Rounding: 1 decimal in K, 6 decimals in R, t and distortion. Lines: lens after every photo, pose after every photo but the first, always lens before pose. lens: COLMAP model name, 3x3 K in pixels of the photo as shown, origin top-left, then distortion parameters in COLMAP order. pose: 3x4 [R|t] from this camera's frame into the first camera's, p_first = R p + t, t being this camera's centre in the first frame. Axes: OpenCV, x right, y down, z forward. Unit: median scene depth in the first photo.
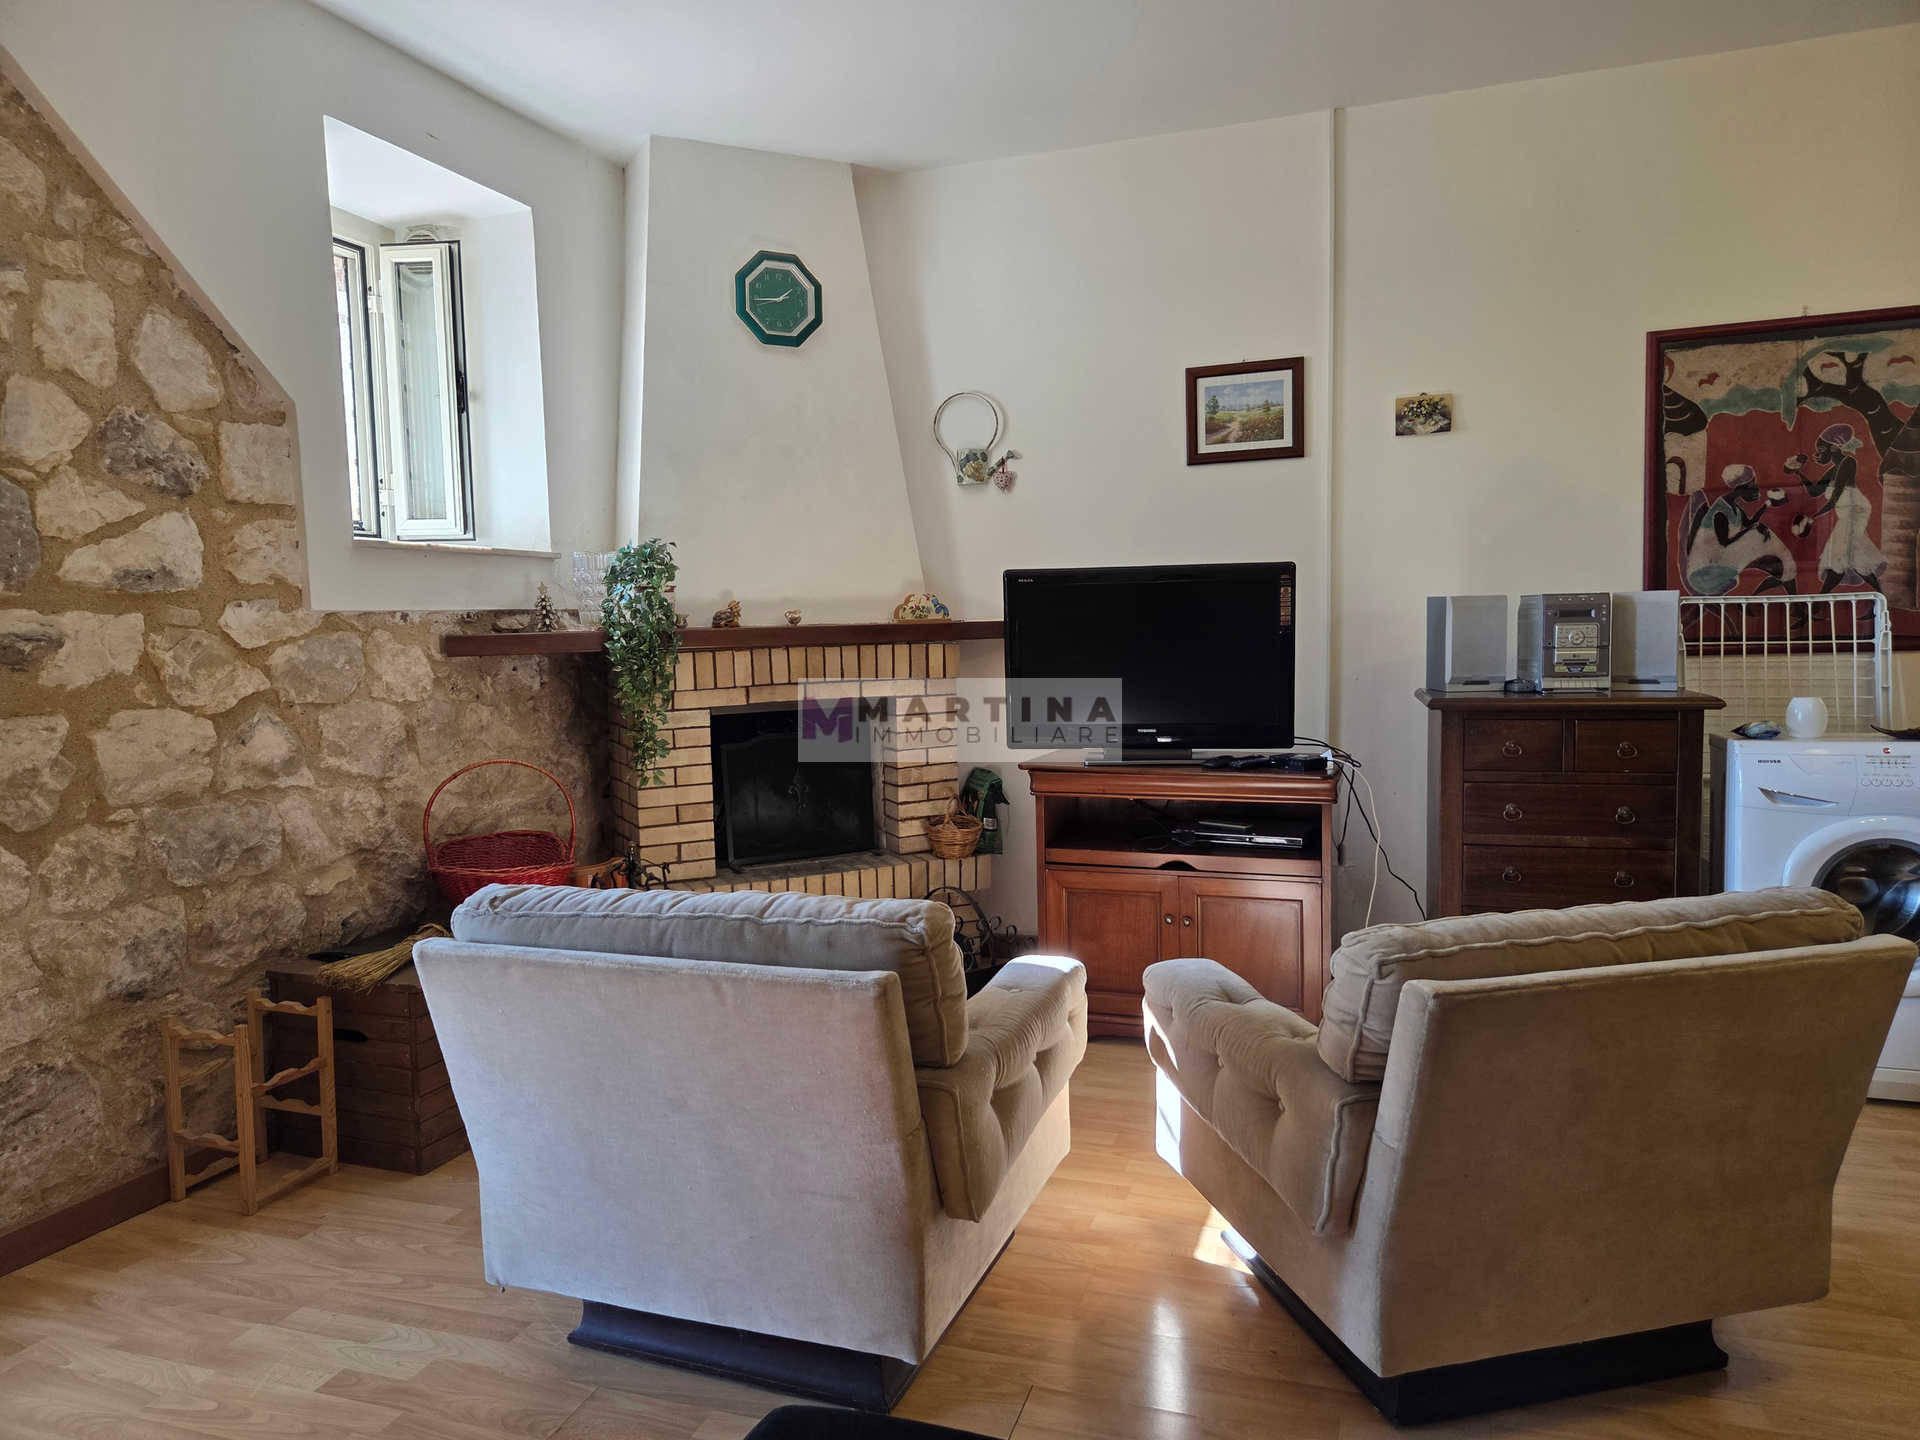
lens RADIAL K [[1318.3, 0, 960.0], [0, 1318.3, 720.0], [0, 0, 1]] dist [0.090178, -0.082307]
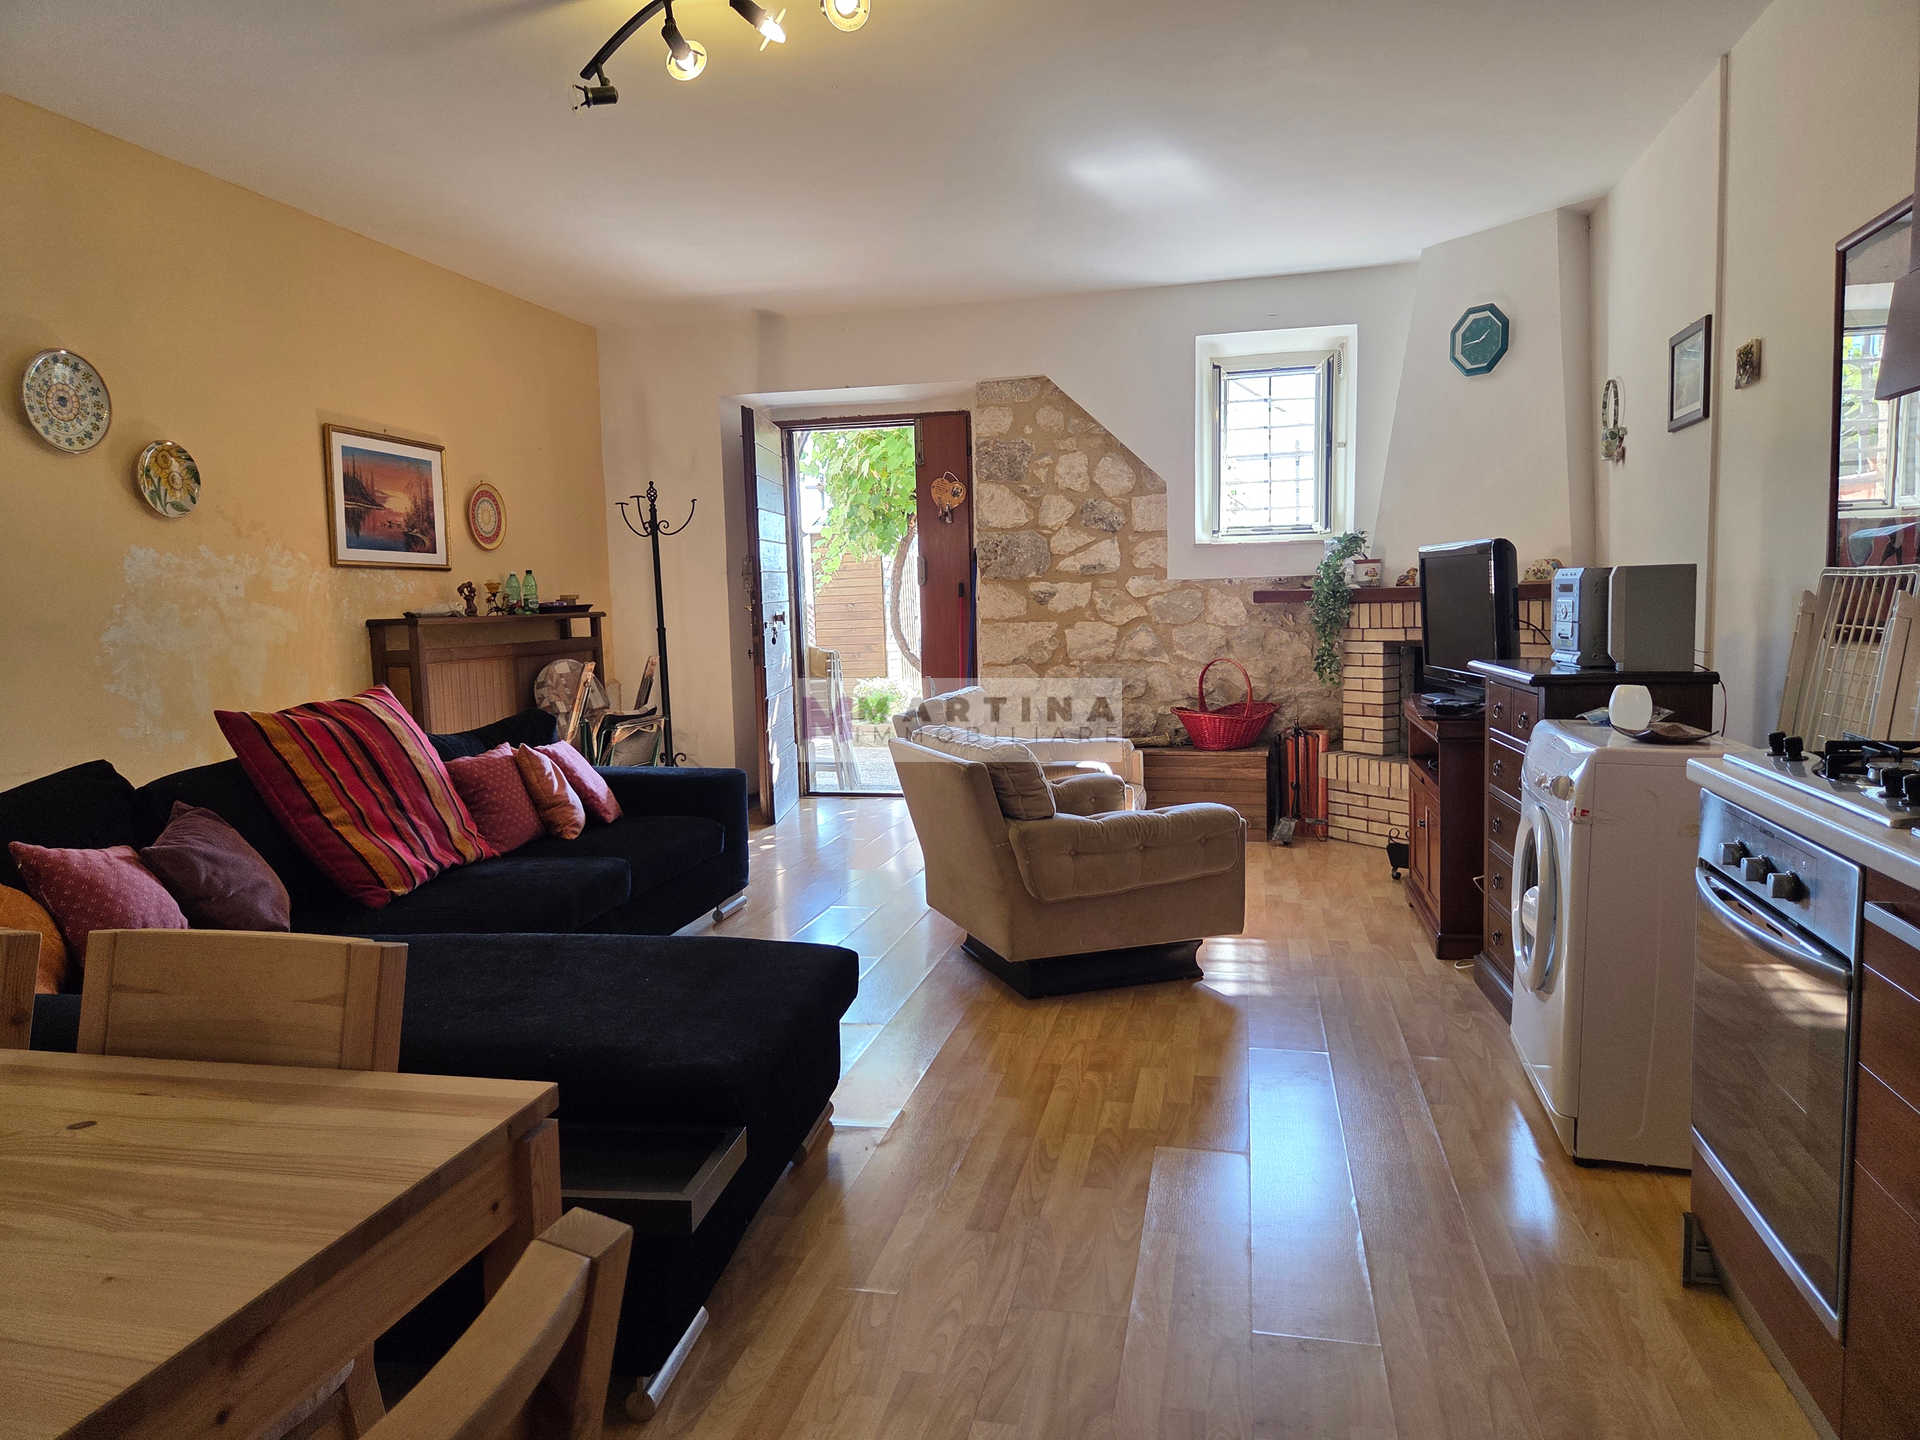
lens RADIAL K [[1318.3, 0, 960.0], [0, 1318.3, 720.0], [0, 0, 1]] dist [0.090178, -0.082307]
pose [[0.070762, 0.112812, -0.991093, 1.671383], [-0.060517, 0.992239, 0.108621, -0.072093], [0.995656, 0.052292, 0.077040, 0.548989]]
